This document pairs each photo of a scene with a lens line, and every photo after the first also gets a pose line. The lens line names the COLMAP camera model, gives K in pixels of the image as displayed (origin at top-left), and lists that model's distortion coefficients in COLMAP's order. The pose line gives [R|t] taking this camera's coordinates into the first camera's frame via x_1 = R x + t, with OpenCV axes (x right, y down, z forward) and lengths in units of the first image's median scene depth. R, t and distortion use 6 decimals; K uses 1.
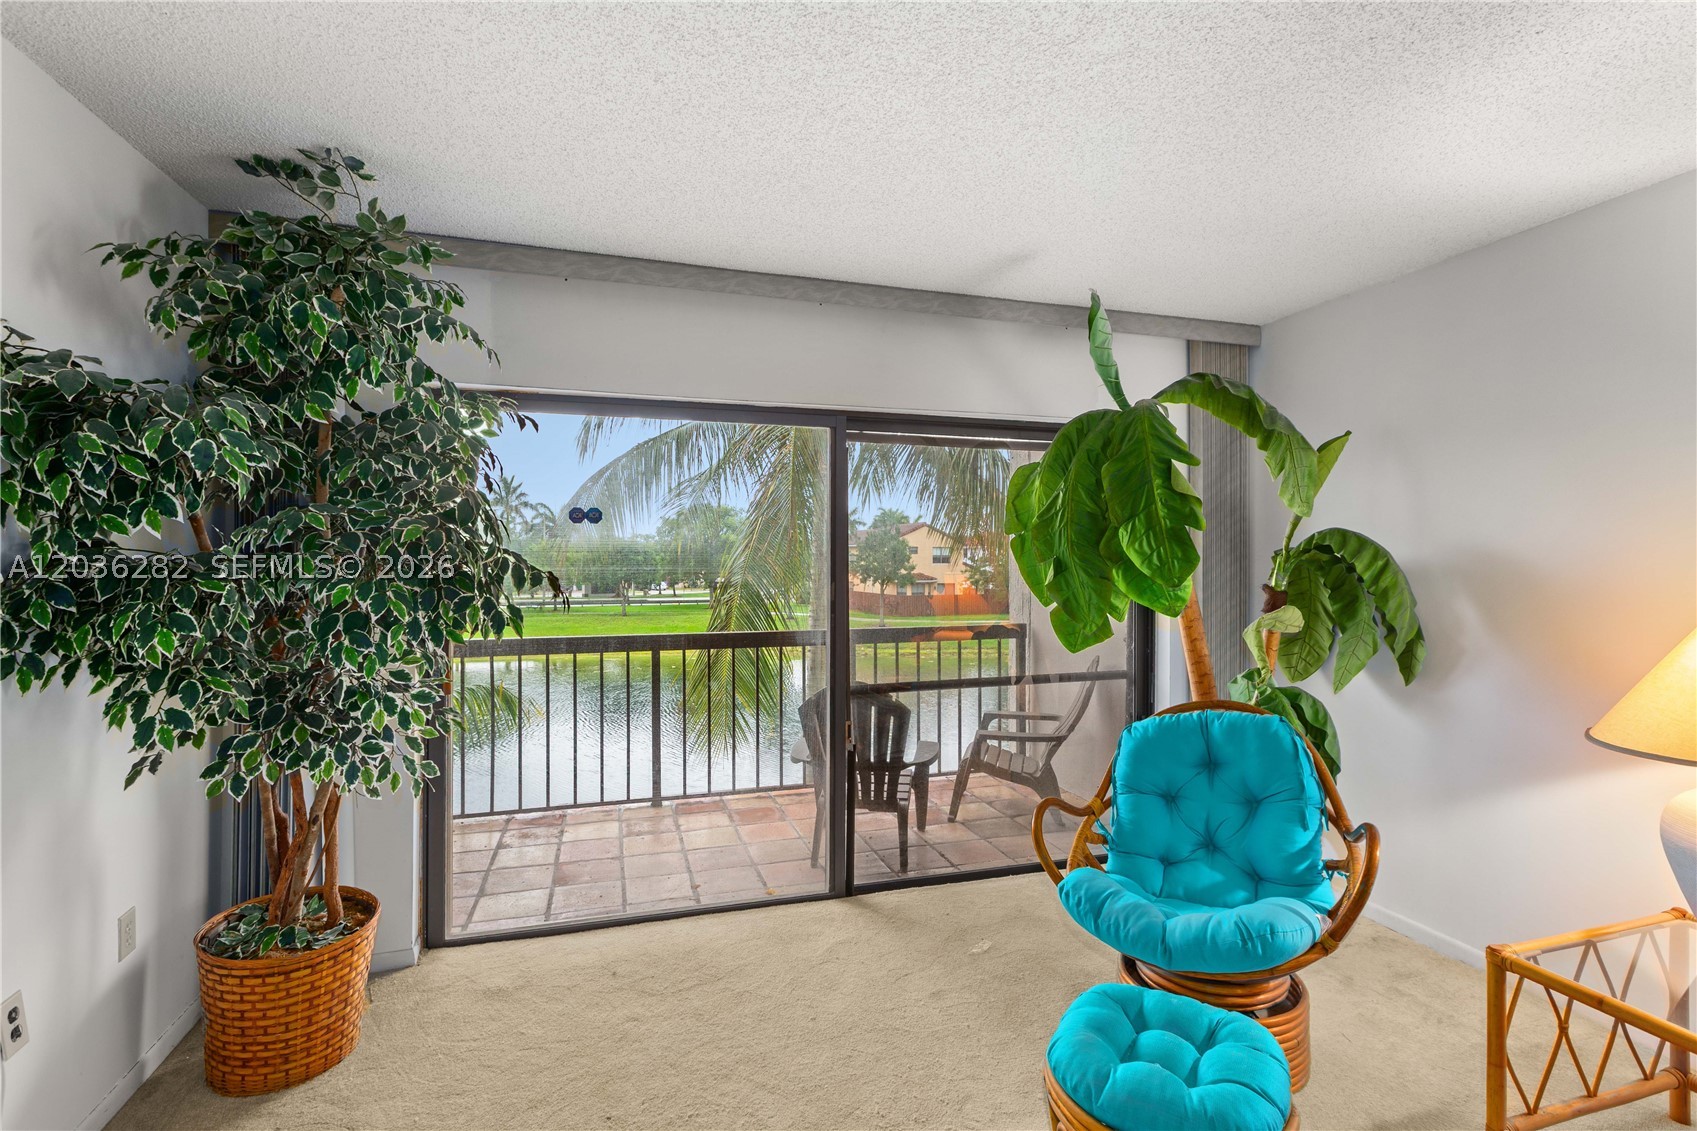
lens RADIAL K [[791.7, 0, 850.1], [0, 791.7, 556.3], [0, 0, 1]] dist [-0.000791, -0.000248]
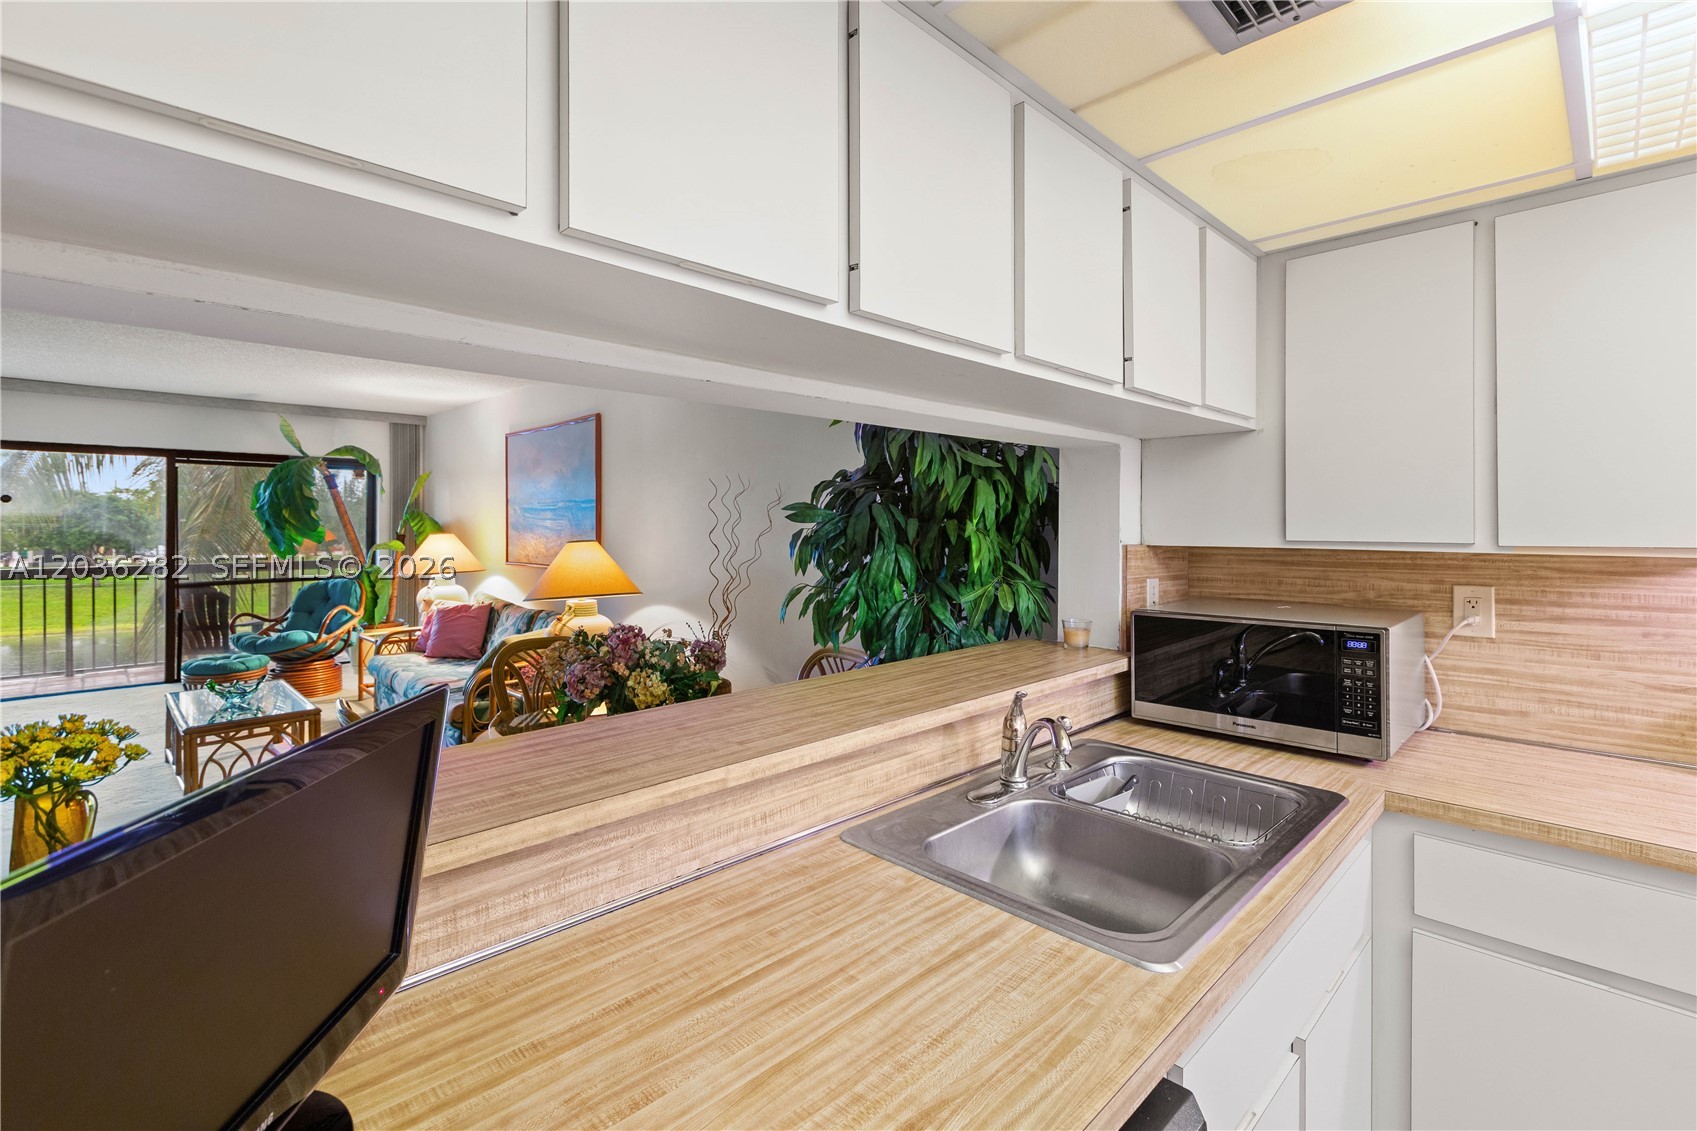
lens RADIAL K [[771.1, 0, 846.2], [0, 771.1, 520.9], [0, 0, 1]] dist [0.002987, -0.001177]
pose [[0.883871, 0.002370, 0.467725, 0.932338], [-0.004252, 0.999987, 0.002968, -0.014382], [-0.467712, -0.004612, 0.883869, -2.490403]]
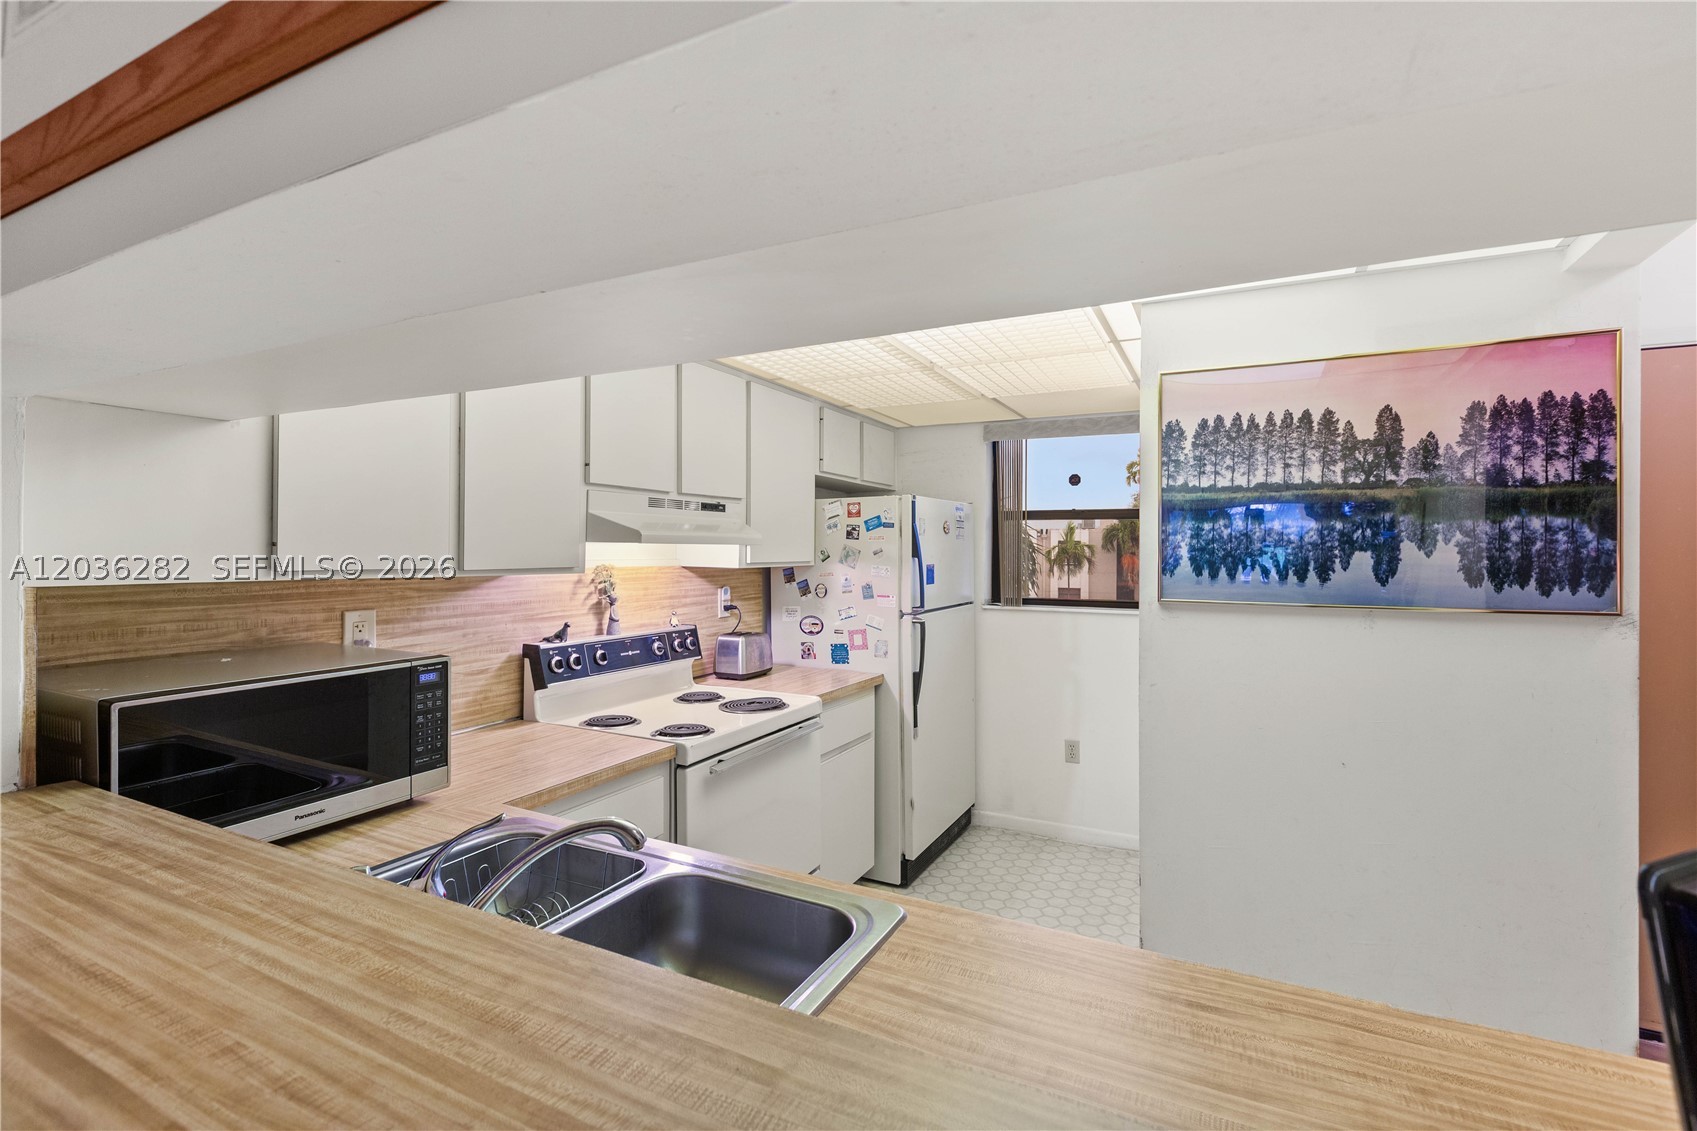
lens RADIAL K [[759.7, 0, 850.6], [0, 759.7, 545.7], [0, 0, 1]] dist [0.000093, 0.000227]
pose [[-0.721418, 0.000649, 0.692500, 0.948654], [-0.013161, 0.999806, -0.014648, -0.010749], [-0.692375, -0.019682, -0.721269, -1.776621]]
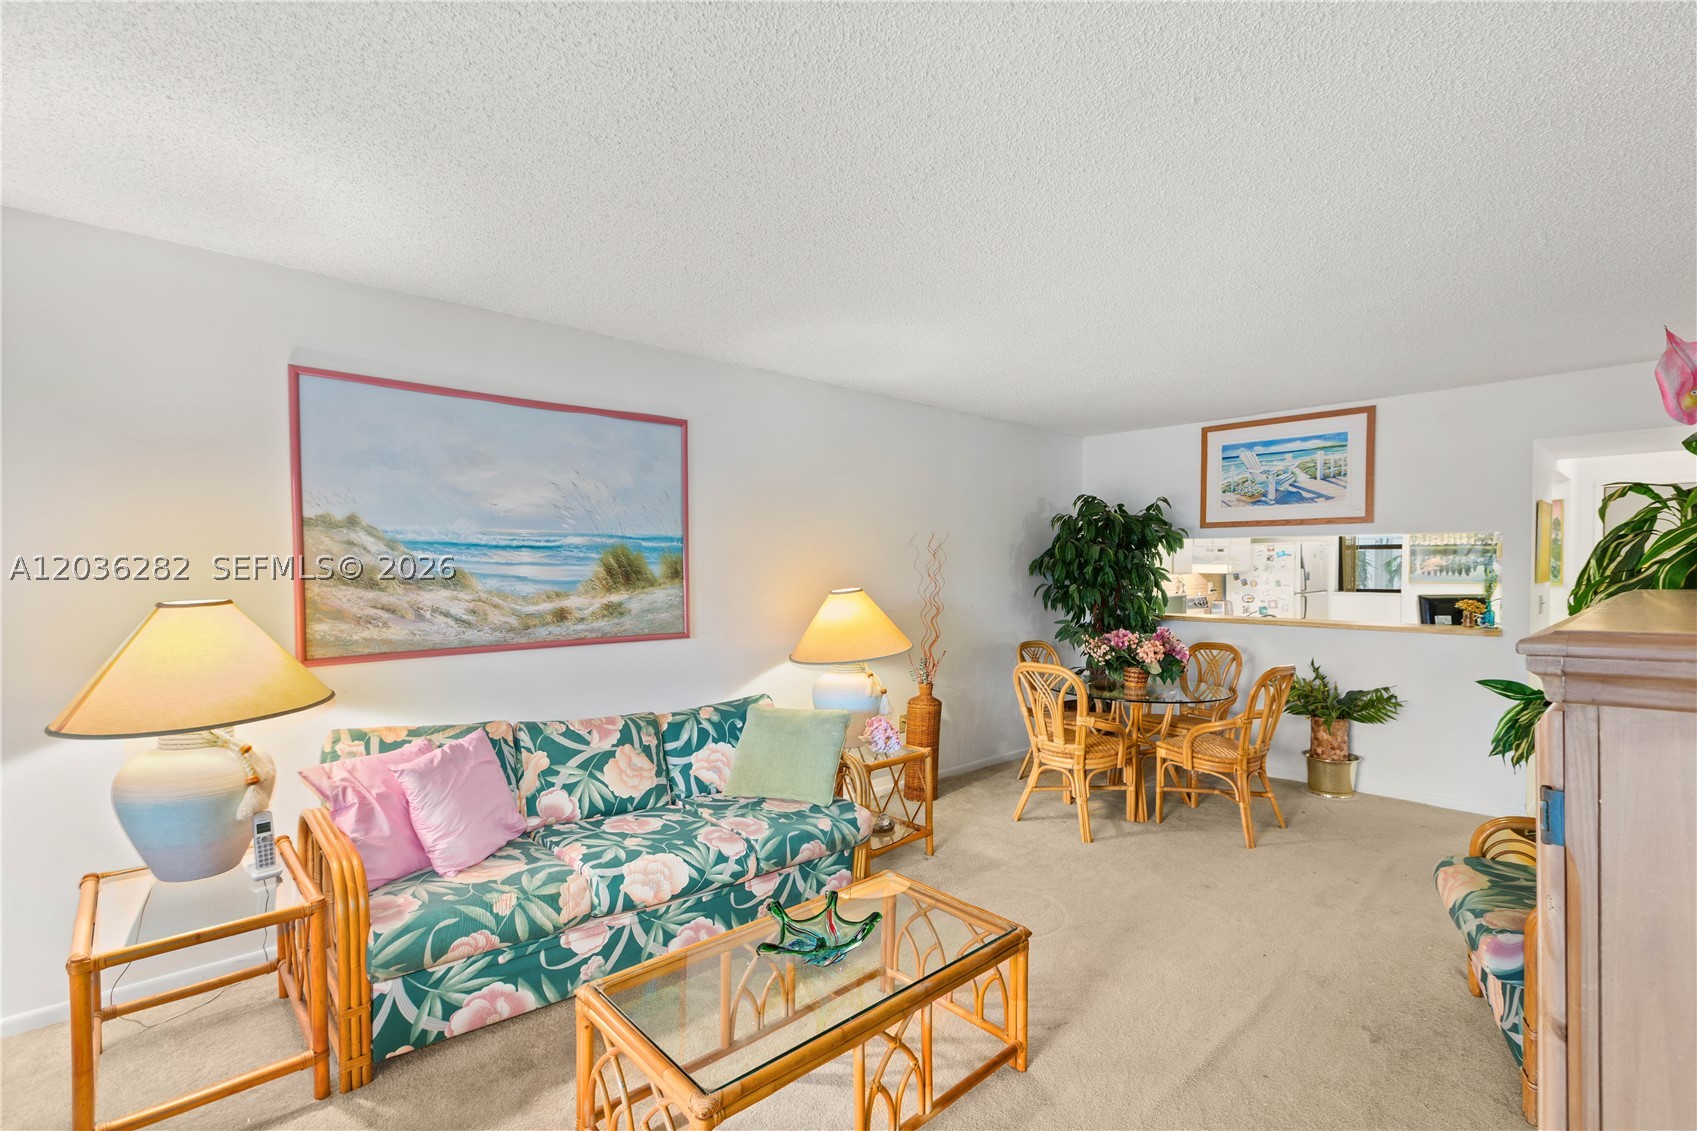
lens RADIAL K [[772.4, 0, 848.8], [0, 772.4, 586.6], [0, 0, 1]] dist [0.001631, -0.000290]
pose [[-0.432639, -0.024797, 0.901226, -0.403122], [-0.005462, 0.999675, 0.024883, -0.004938], [-0.901551, 0.005843, -0.432634, 0.468460]]
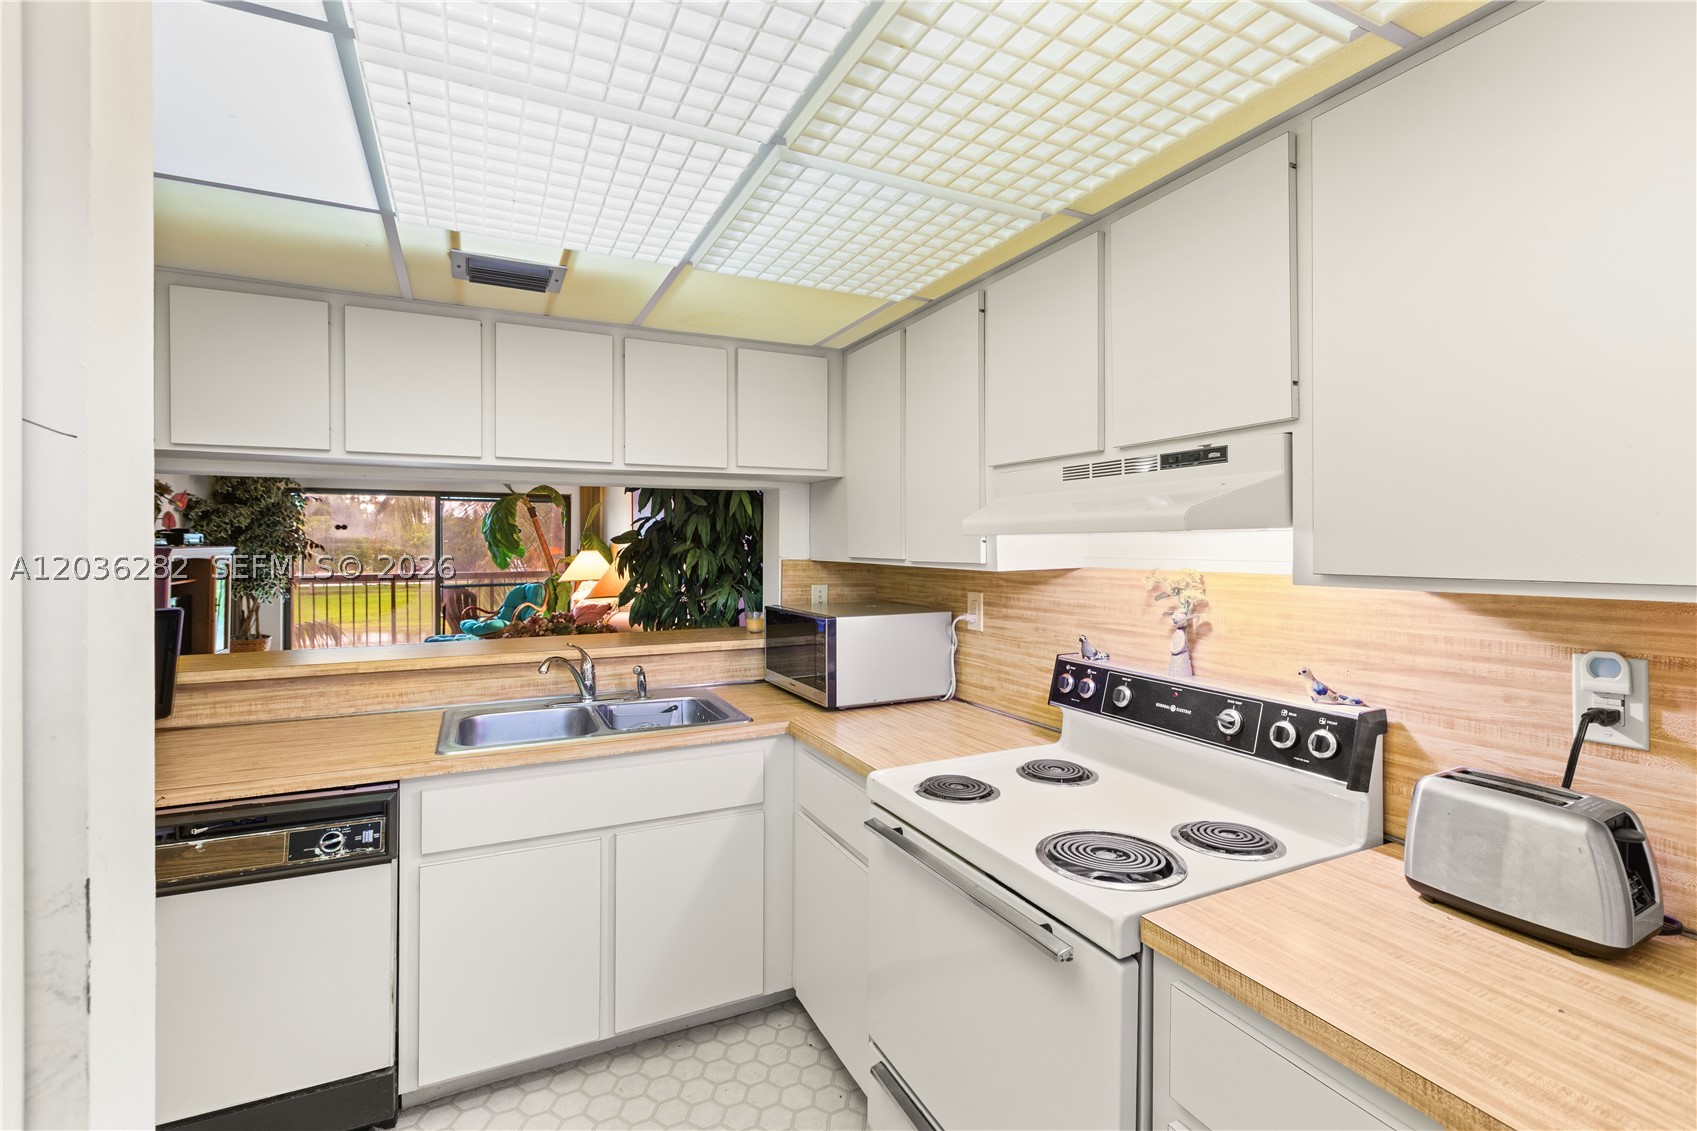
lens RADIAL K [[759.7, 0, 850.6], [0, 759.7, 545.7], [0, 0, 1]] dist [0.000093, 0.000227]
pose [[0.987242, -0.001041, 0.159226, 1.633709], [-0.000938, 0.999923, 0.012354, -0.024920], [-0.159227, -0.012346, 0.987165, -3.169206]]
